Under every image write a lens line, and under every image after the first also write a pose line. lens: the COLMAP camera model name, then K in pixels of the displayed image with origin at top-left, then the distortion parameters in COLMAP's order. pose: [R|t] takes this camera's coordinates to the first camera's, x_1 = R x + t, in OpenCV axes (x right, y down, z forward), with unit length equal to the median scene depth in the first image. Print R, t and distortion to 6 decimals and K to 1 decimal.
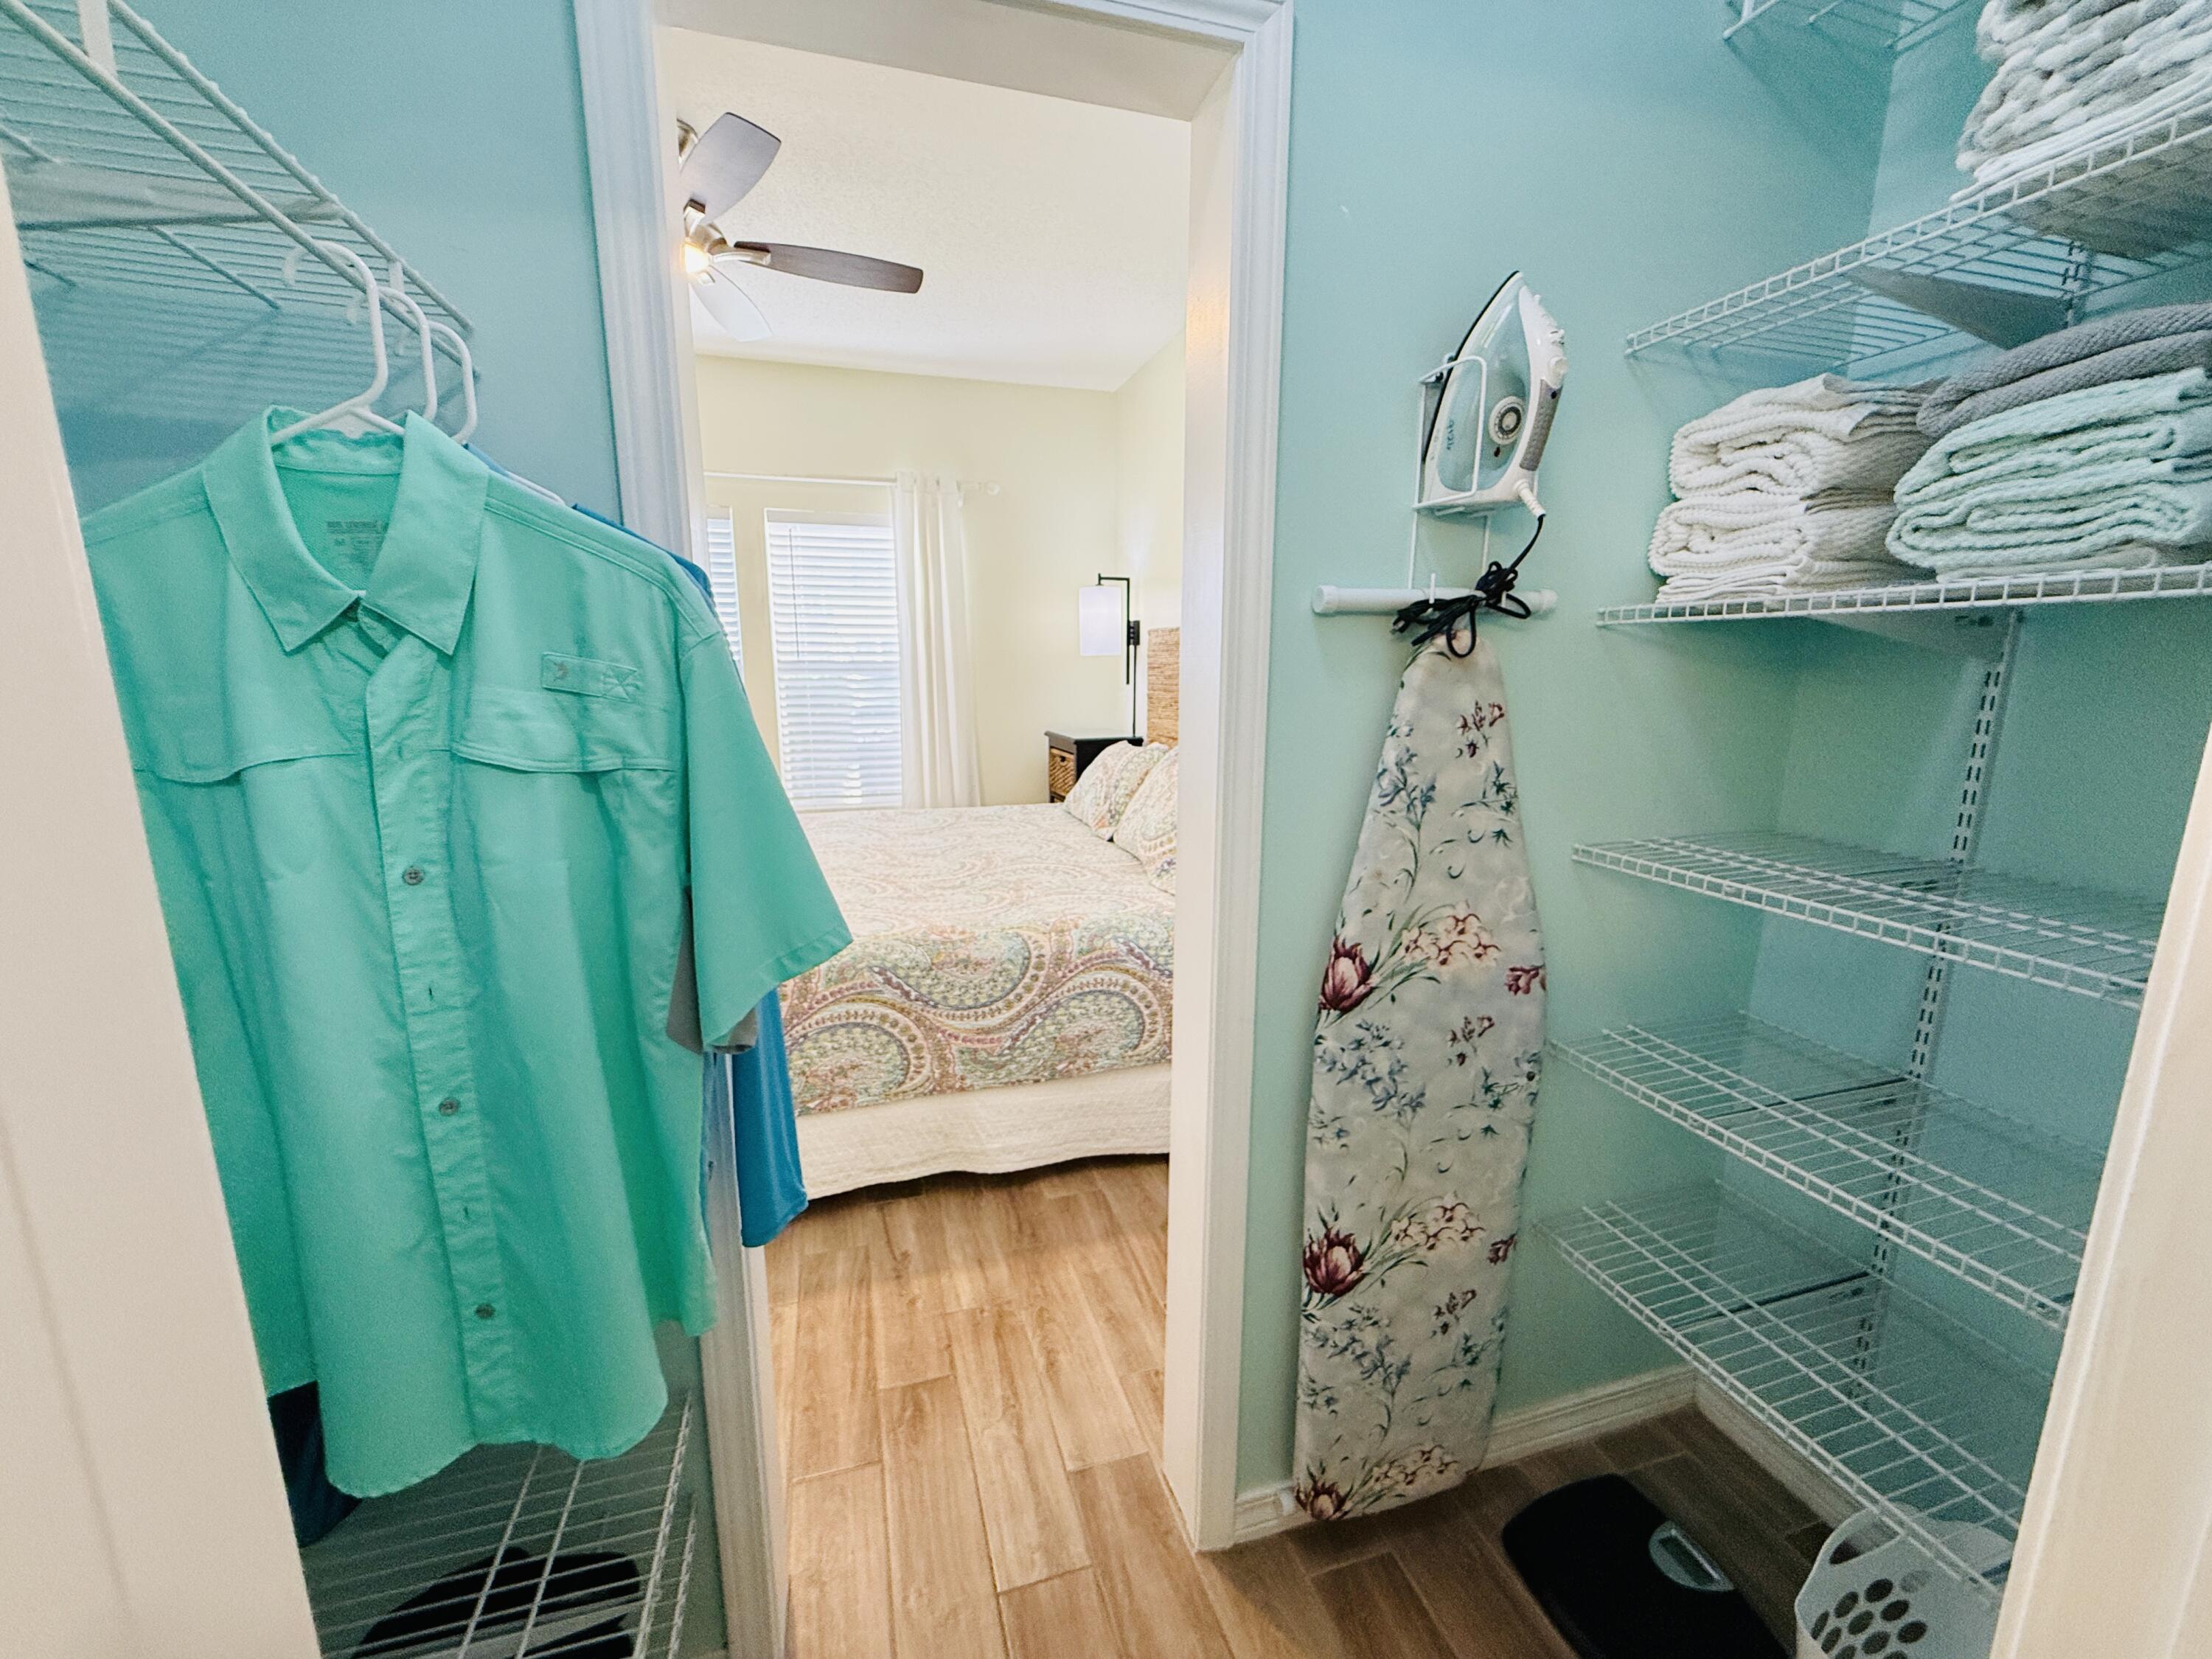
lens RADIAL K [[883.8, 0, 1104.3], [0, 883.8, 832.9], [0, 0, 1]] dist [0.000768, 0.000077]
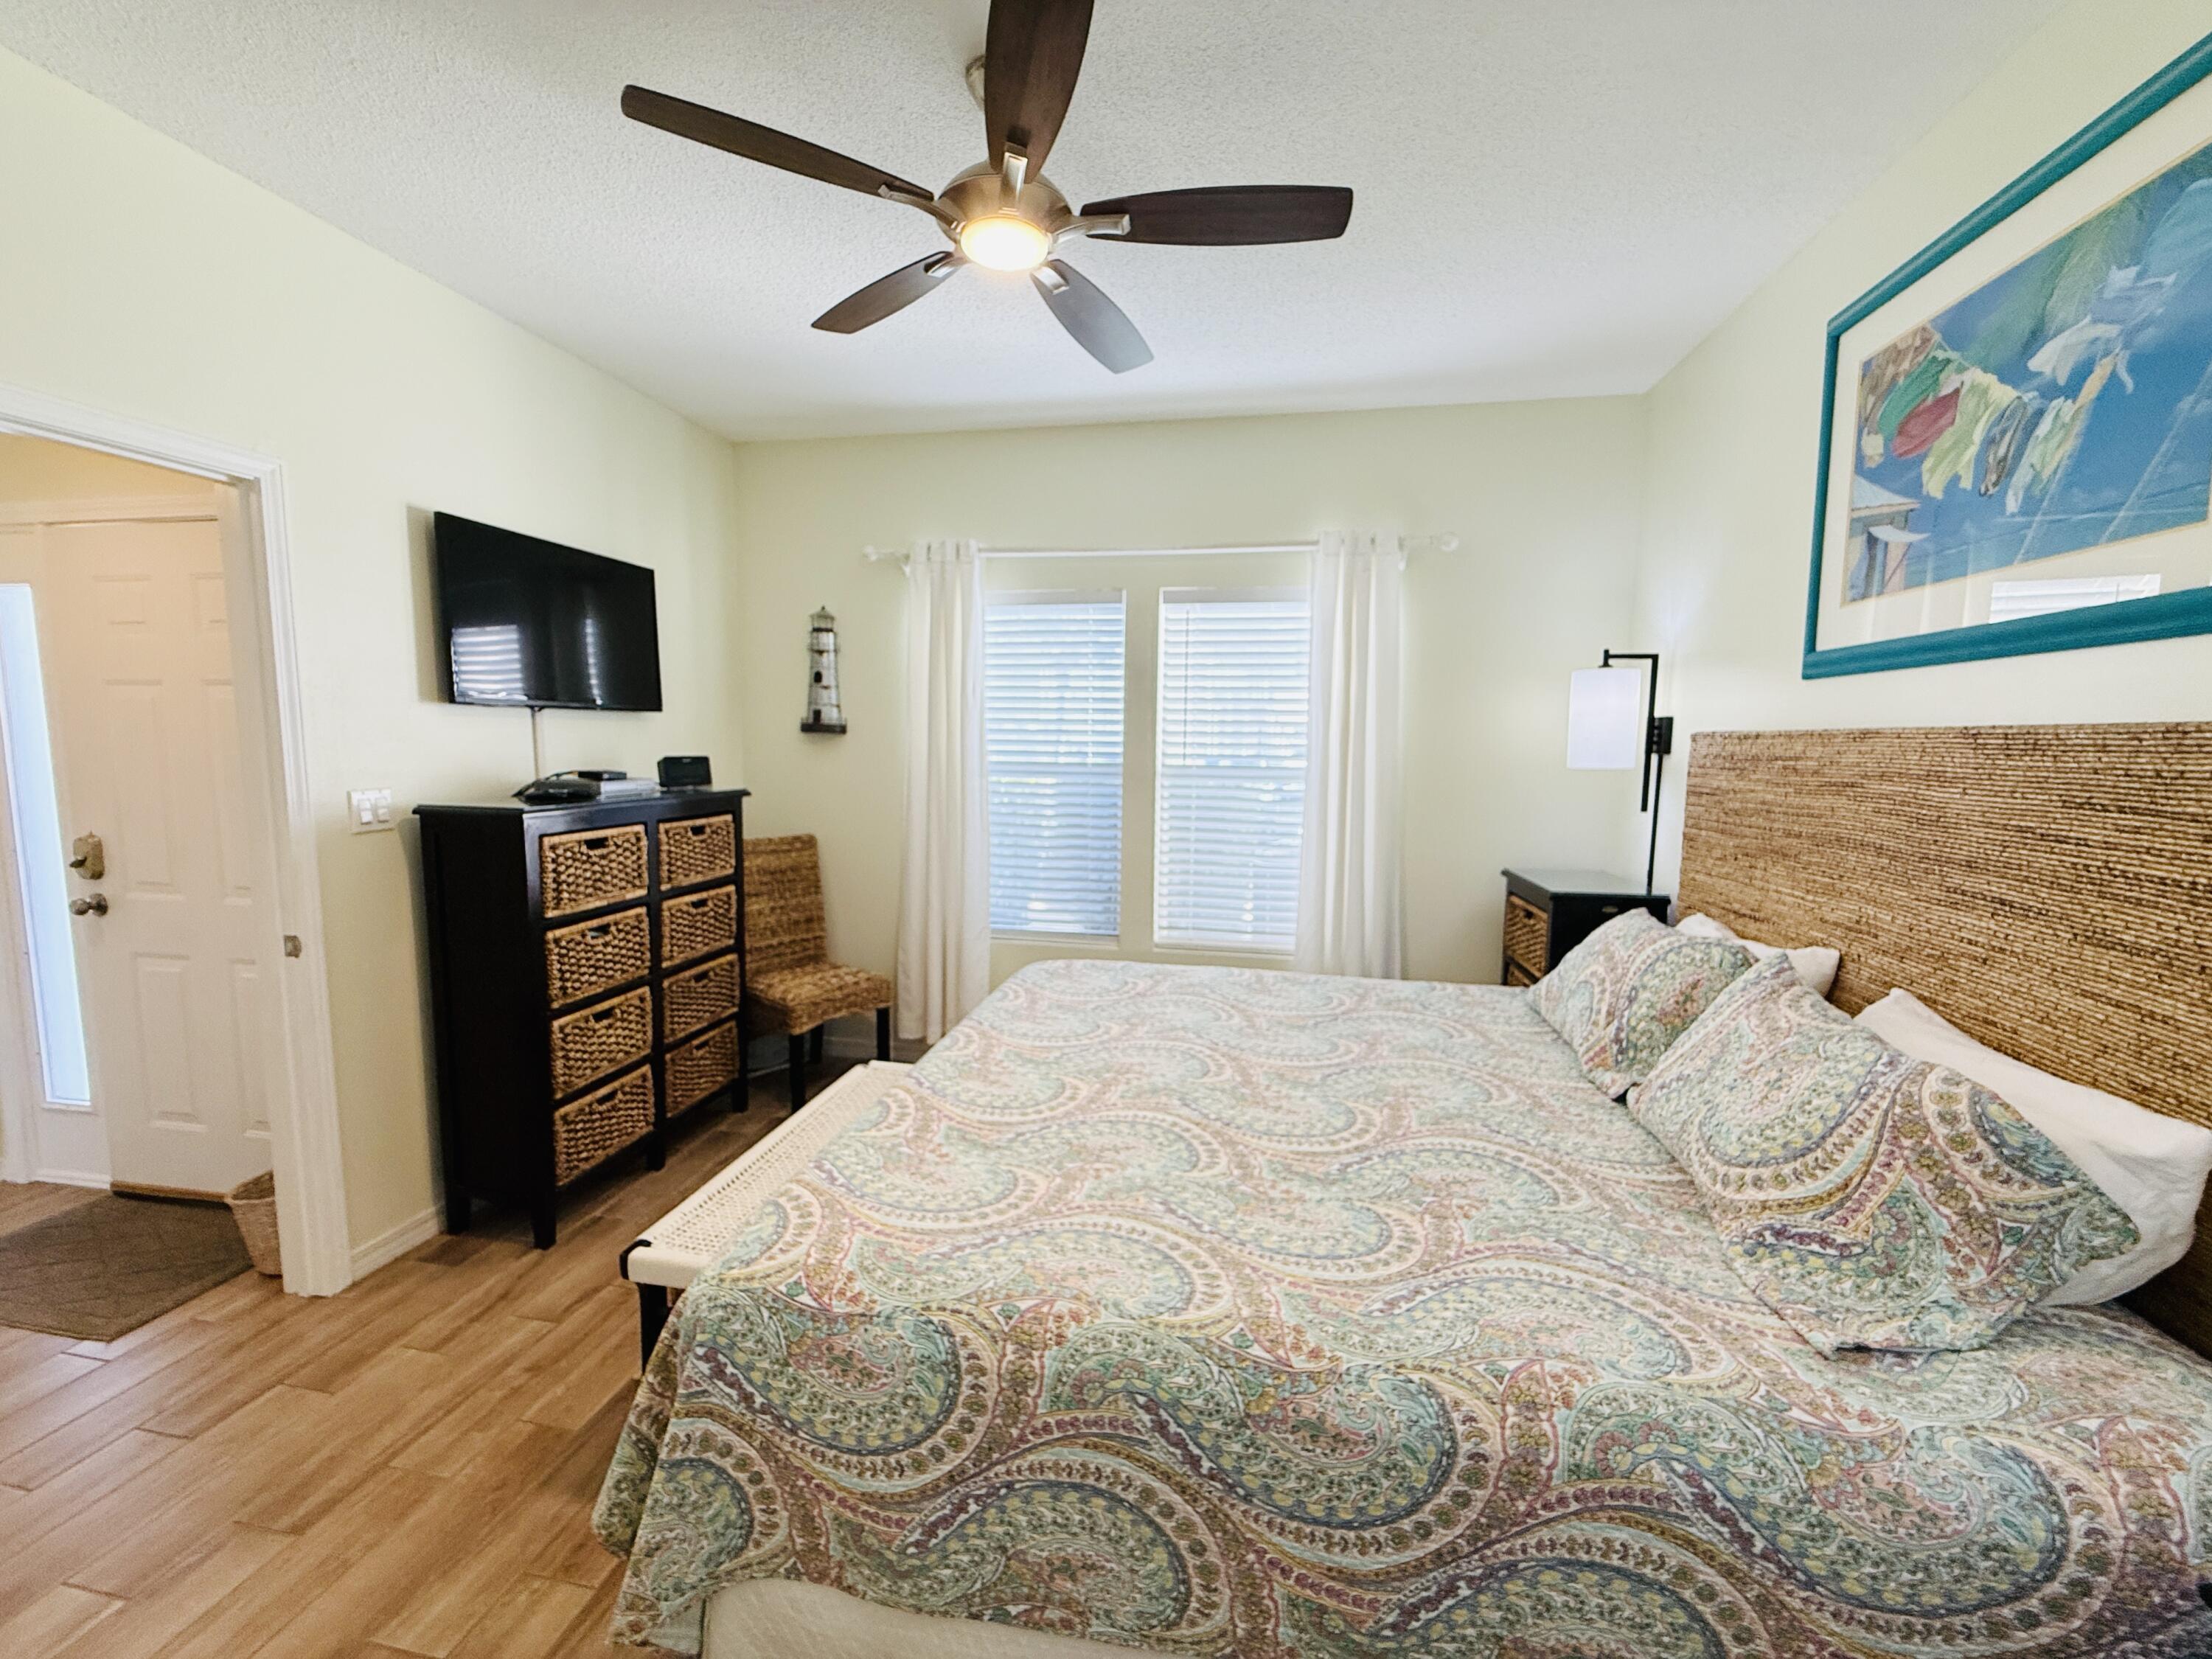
lens RADIAL K [[883.8, 0, 1106.2], [0, 883.8, 829.2], [0, 0, 1]] dist [0.000768, 0.000077]
pose [[0.886294, 0.058061, -0.459469, -0.050932], [-0.100688, 0.992536, -0.068800, -0.137279], [0.452046, 0.107240, 0.885525, 0.460967]]
